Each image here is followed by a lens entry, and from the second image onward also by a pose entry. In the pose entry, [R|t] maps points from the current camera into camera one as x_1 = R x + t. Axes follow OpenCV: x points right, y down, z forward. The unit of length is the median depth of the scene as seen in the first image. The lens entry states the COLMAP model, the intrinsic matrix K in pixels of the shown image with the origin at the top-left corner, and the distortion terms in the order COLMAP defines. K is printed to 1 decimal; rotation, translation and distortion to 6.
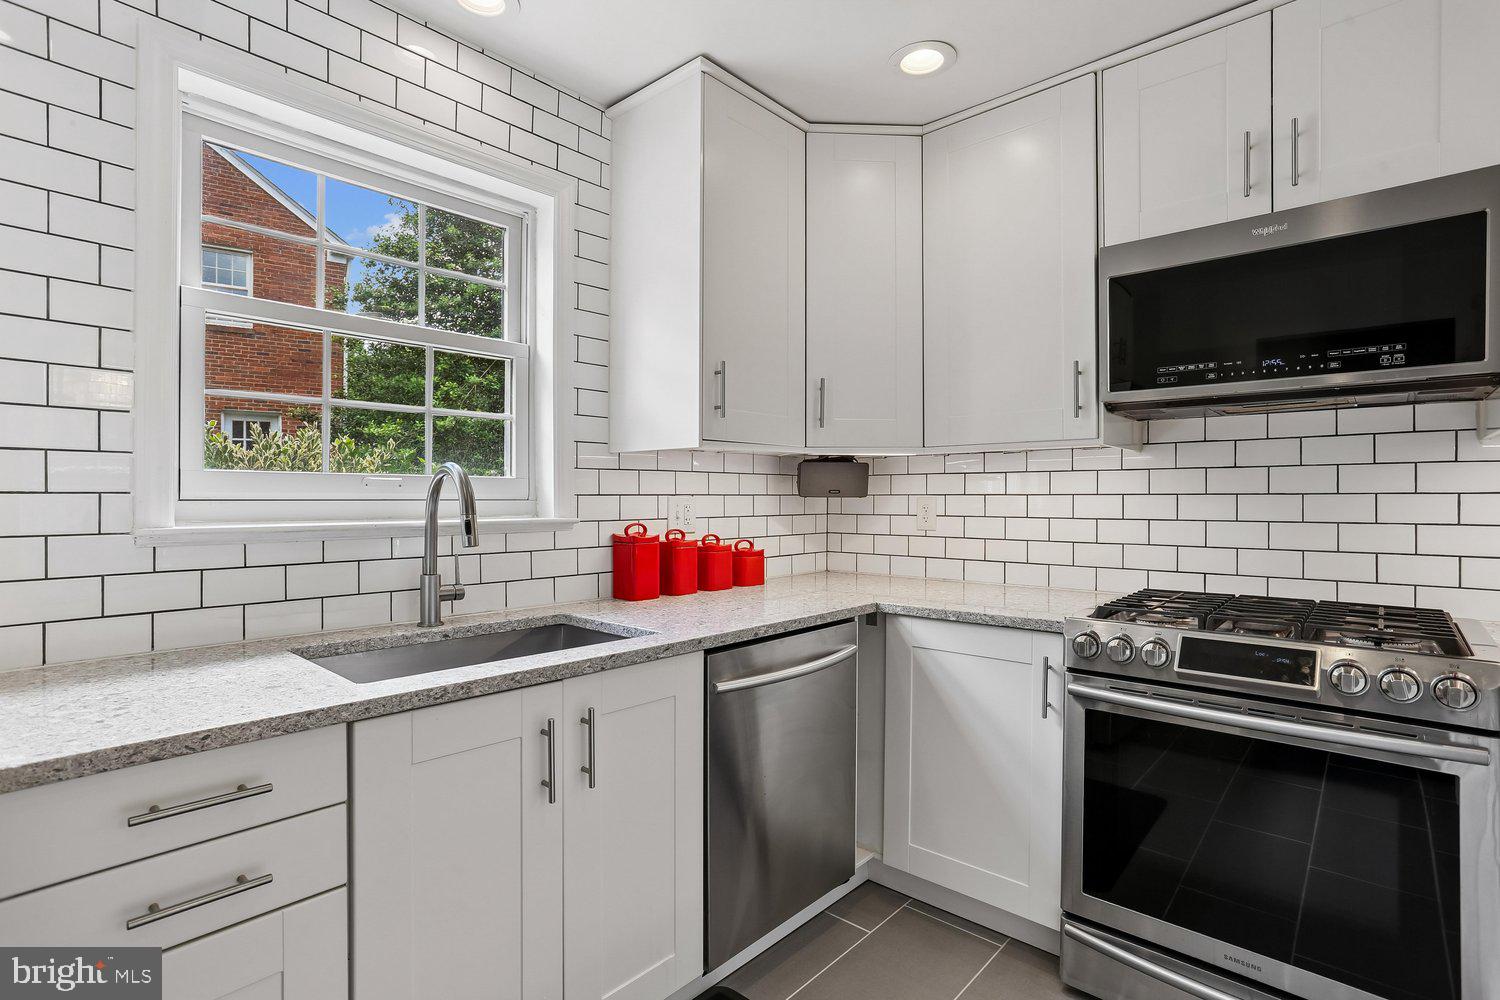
lens RADIAL K [[740.9, 0, 753.4], [0, 740.9, 505.0], [0, 0, 1]] dist [-0.005064, -0.000544]
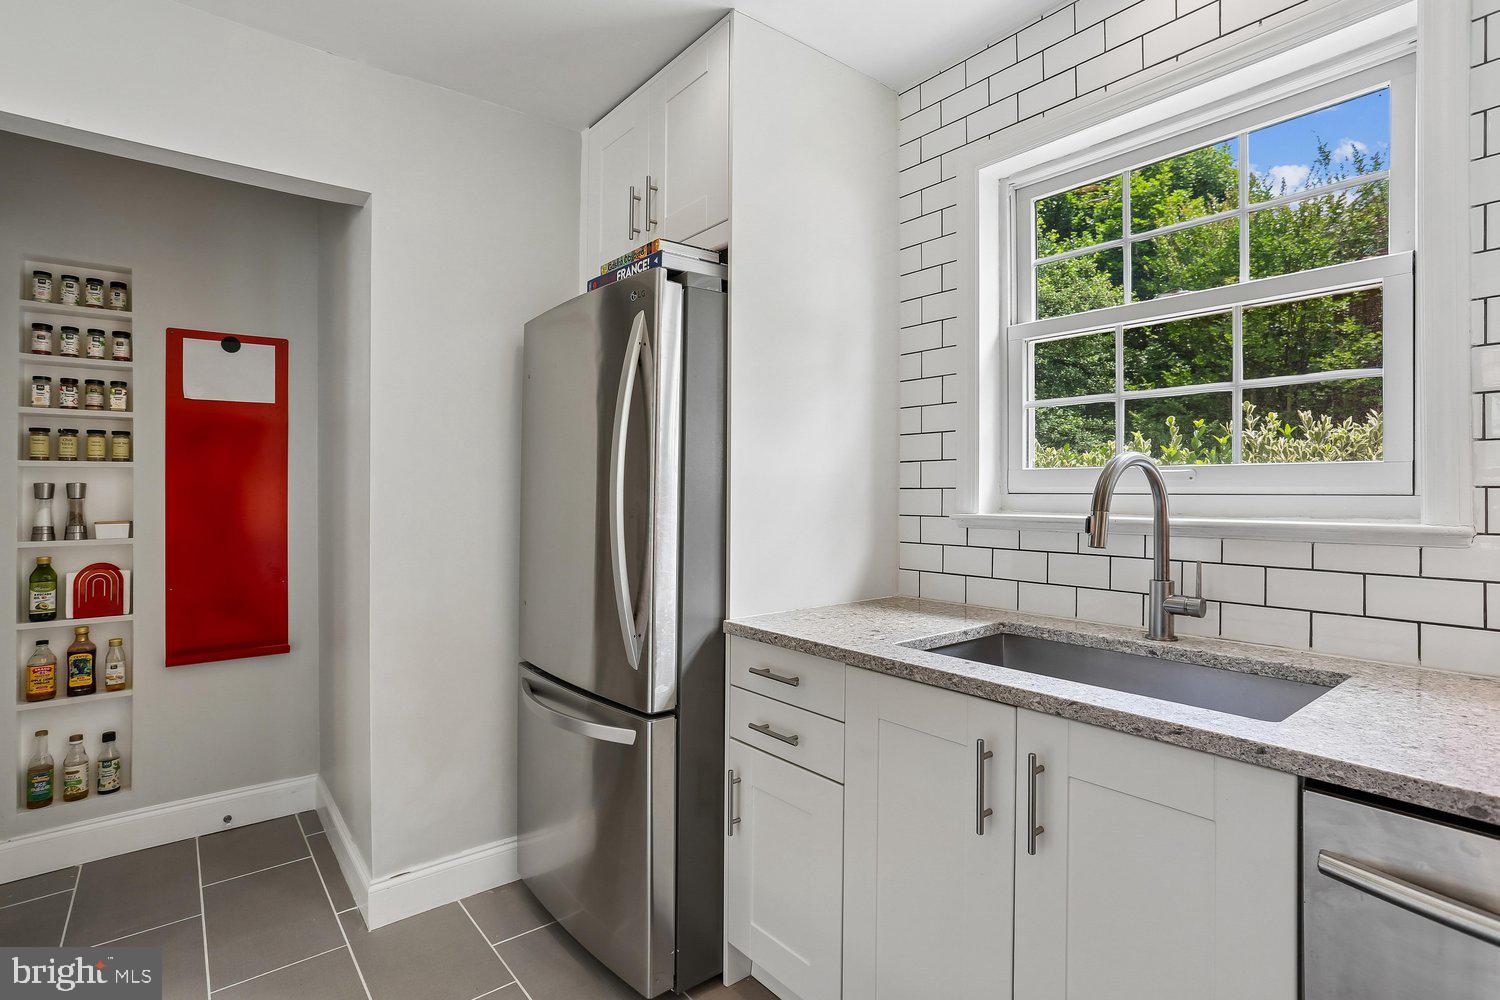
lens RADIAL K [[740.9, 0, 753.6], [0, 740.9, 485.9], [0, 0, 1]] dist [-0.005064, -0.000544]
pose [[-0.139466, -0.009101, -0.990185, 0.521658], [-0.012656, 0.999892, -0.007408, -0.004457], [0.990146, 0.011499, -0.139566, 0.689290]]
